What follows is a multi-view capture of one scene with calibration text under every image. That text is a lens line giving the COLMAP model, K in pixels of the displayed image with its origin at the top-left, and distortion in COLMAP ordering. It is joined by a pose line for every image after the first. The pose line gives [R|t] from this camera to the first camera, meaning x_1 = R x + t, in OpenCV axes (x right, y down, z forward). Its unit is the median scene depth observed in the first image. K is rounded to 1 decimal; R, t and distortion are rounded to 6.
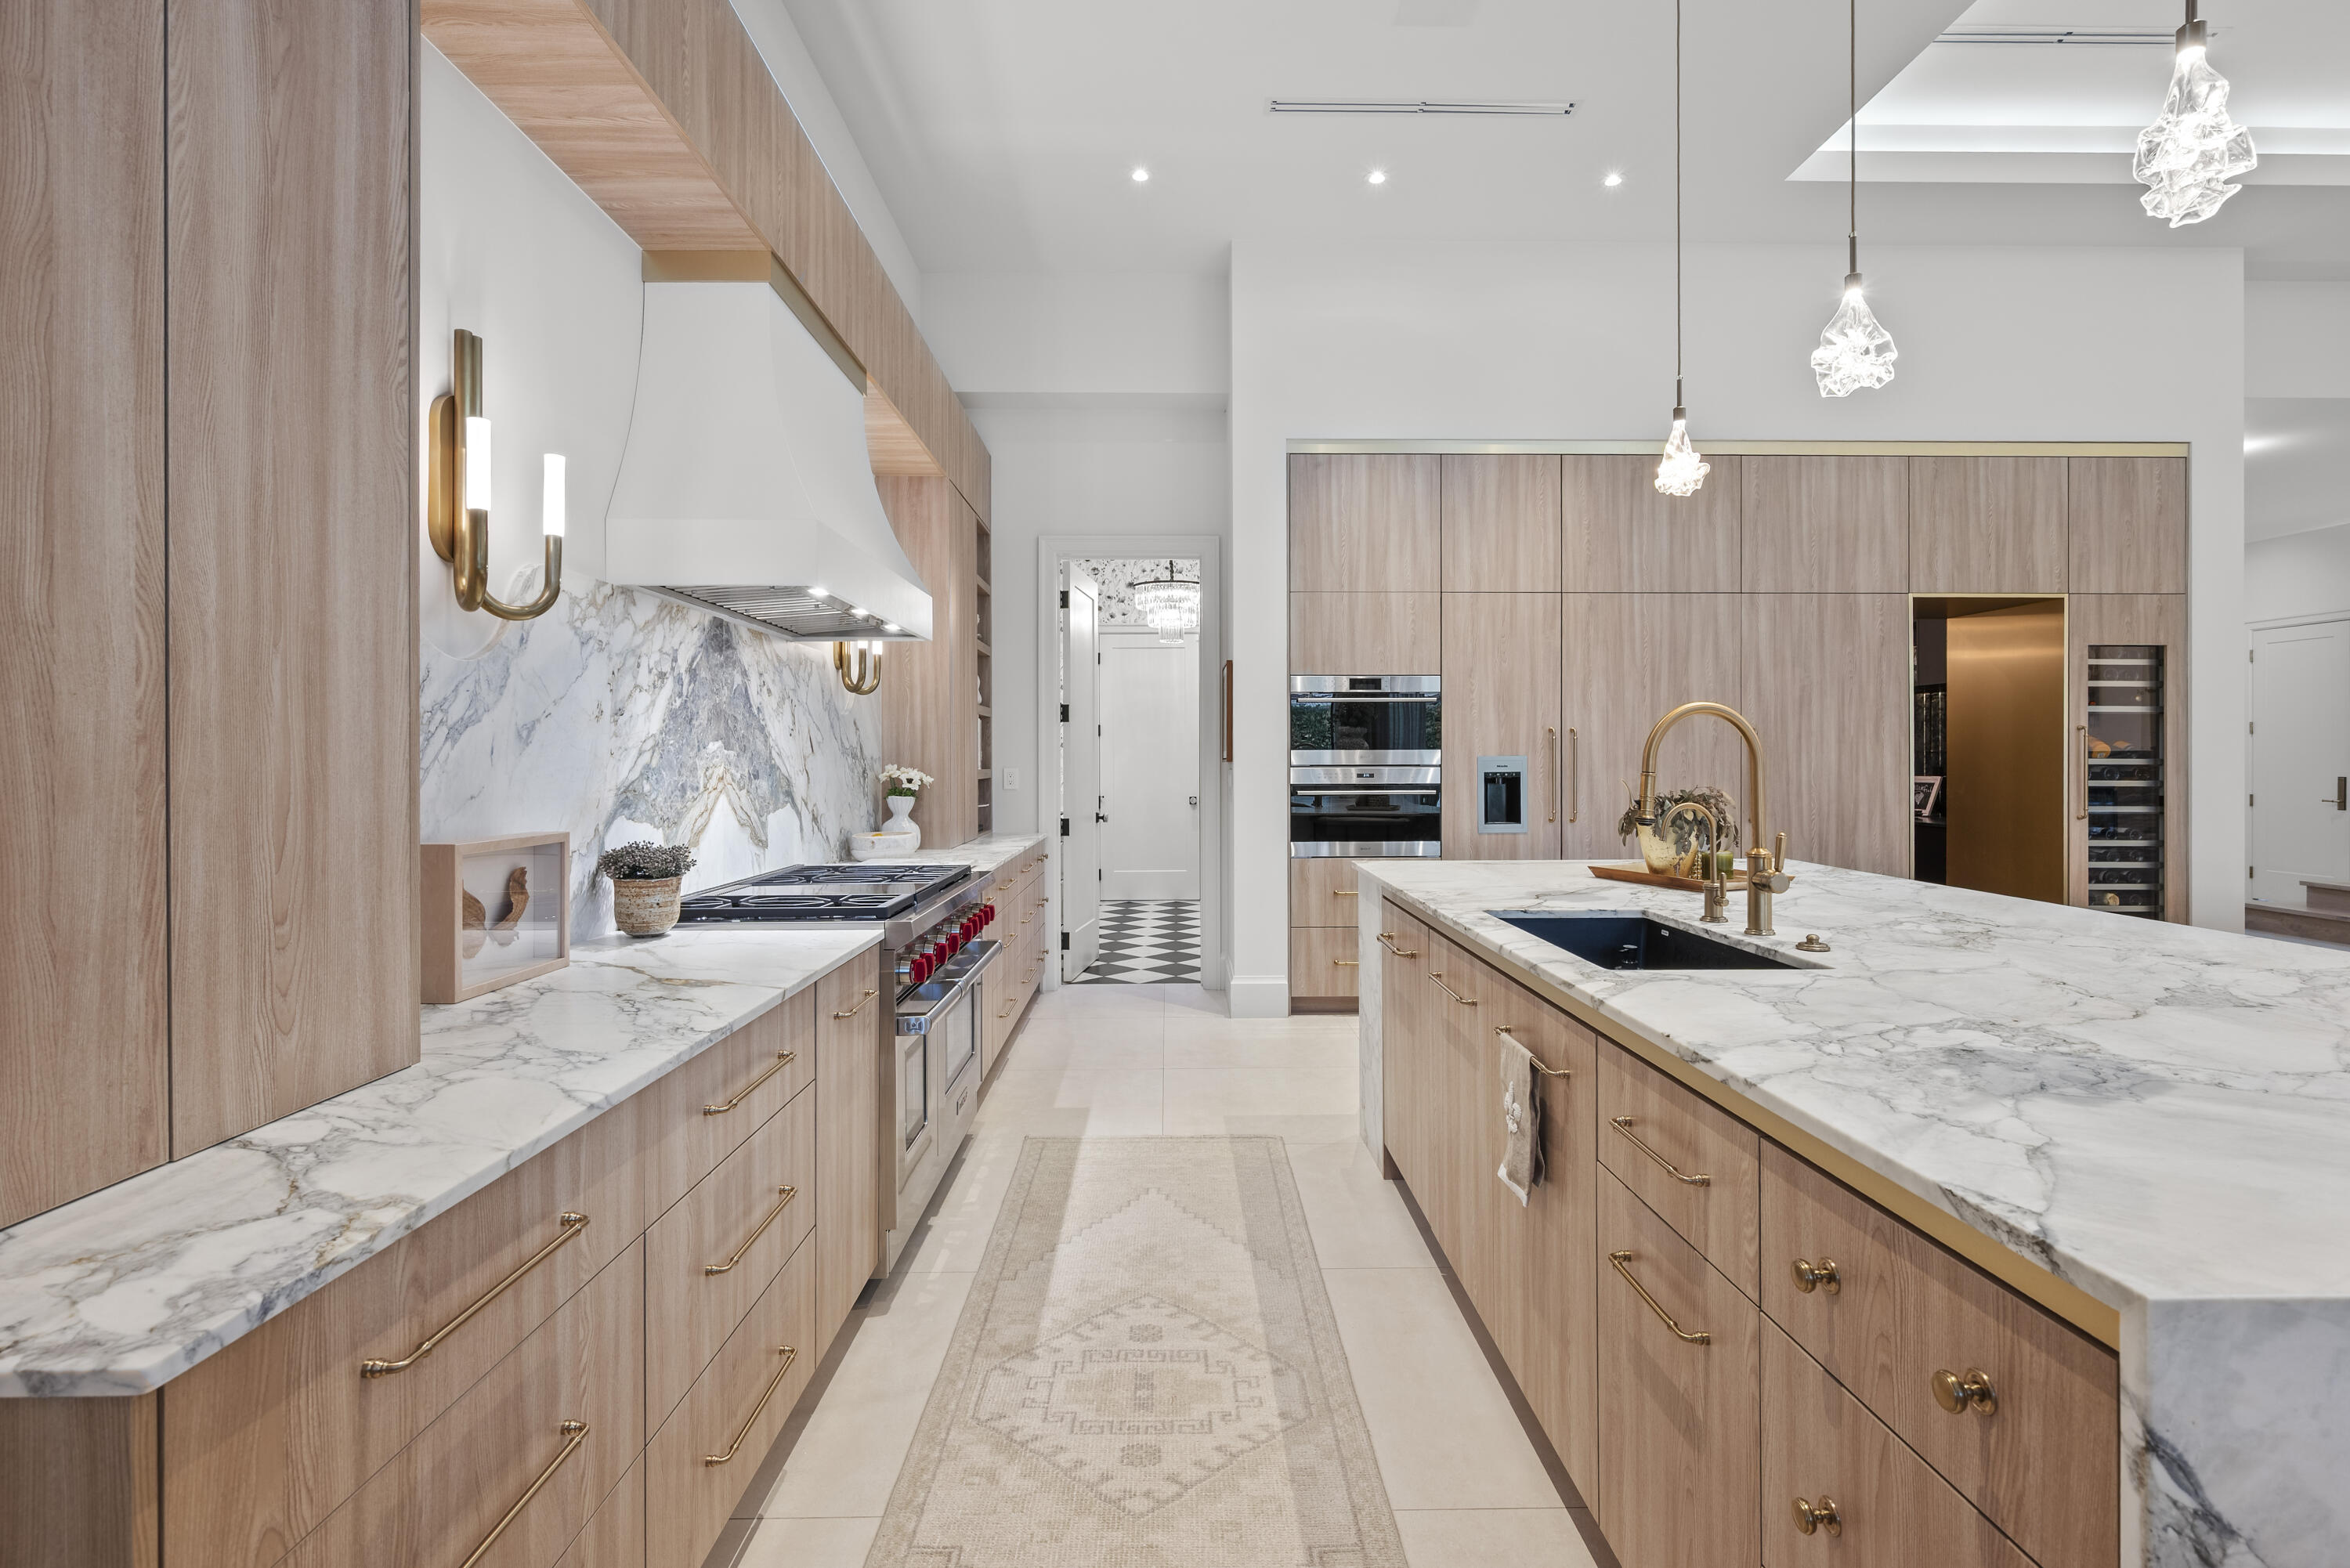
lens RADIAL K [[1085.4, 0, 1184.4], [0, 1085.4, 764.5], [0, 0, 1]] dist [-0.000427, -0.000815]
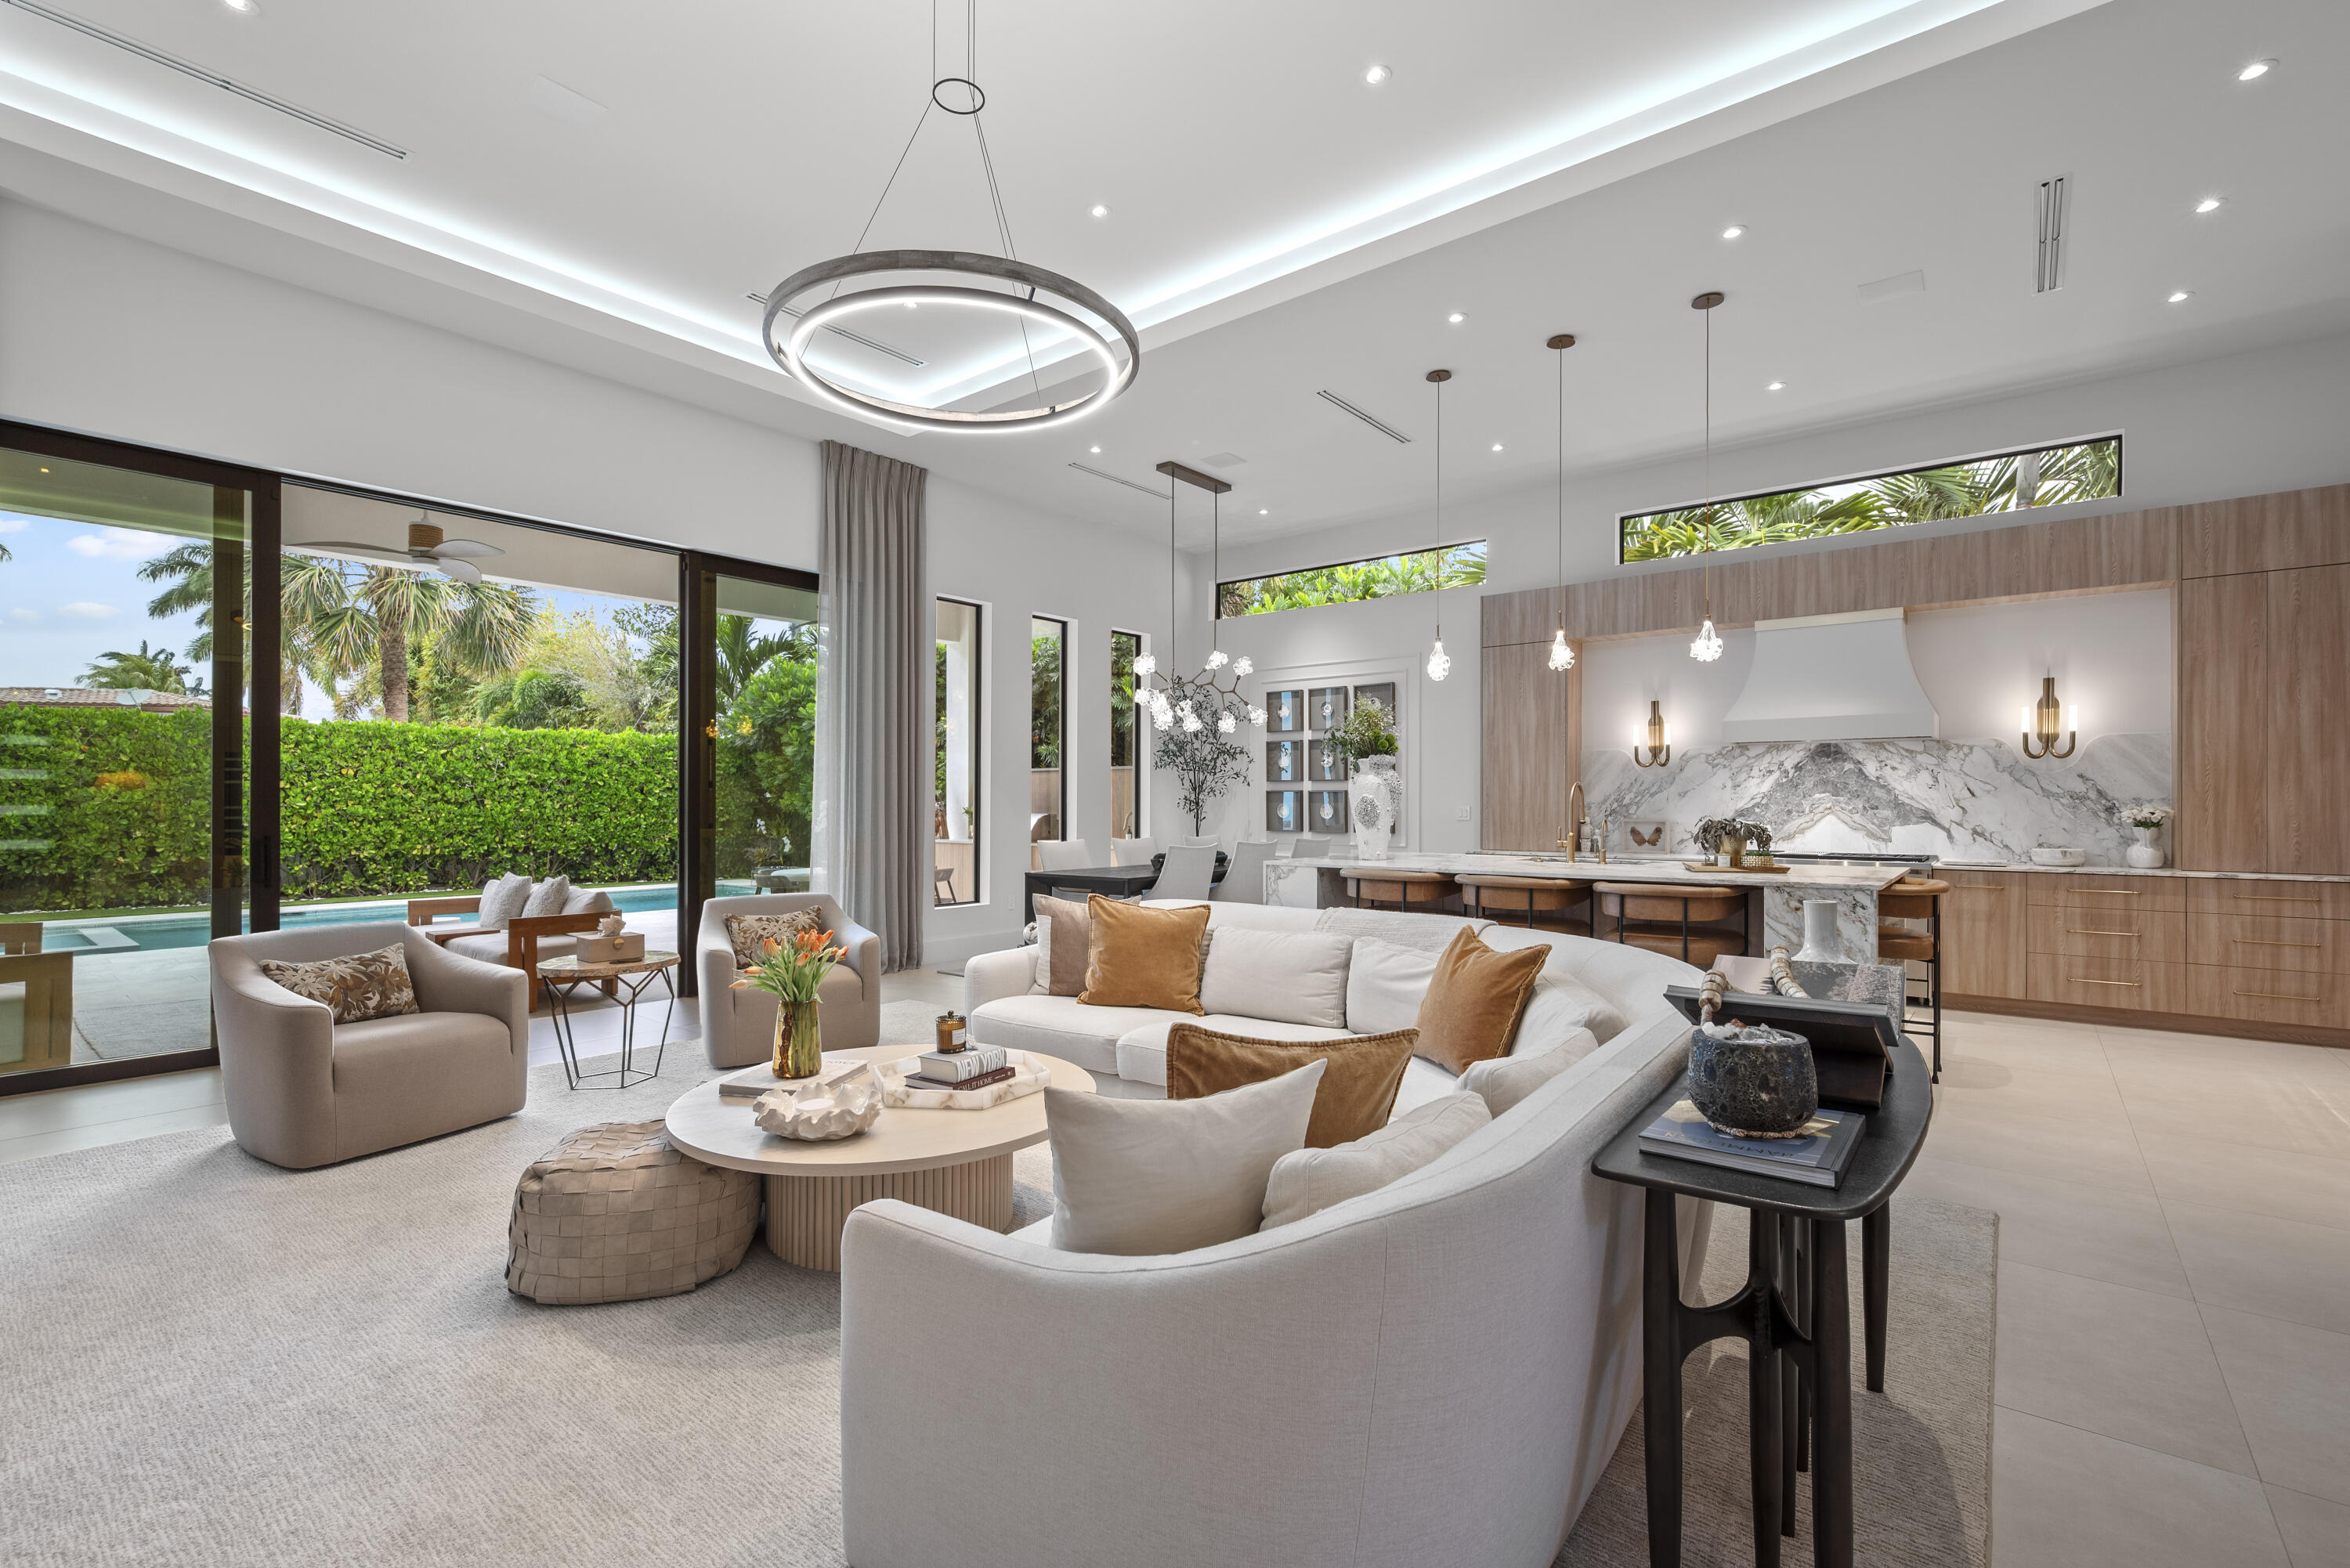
lens RADIAL K [[1037.5, 0, 1180.9], [0, 1037.5, 802.7], [0, 0, 1]] dist [-0.000465, -0.000252]
pose [[-0.639549, 0.001867, -0.768748, 1.319809], [-0.000997, 0.999994, 0.003258, -0.003733], [0.768749, 0.002850, -0.639544, 0.787306]]
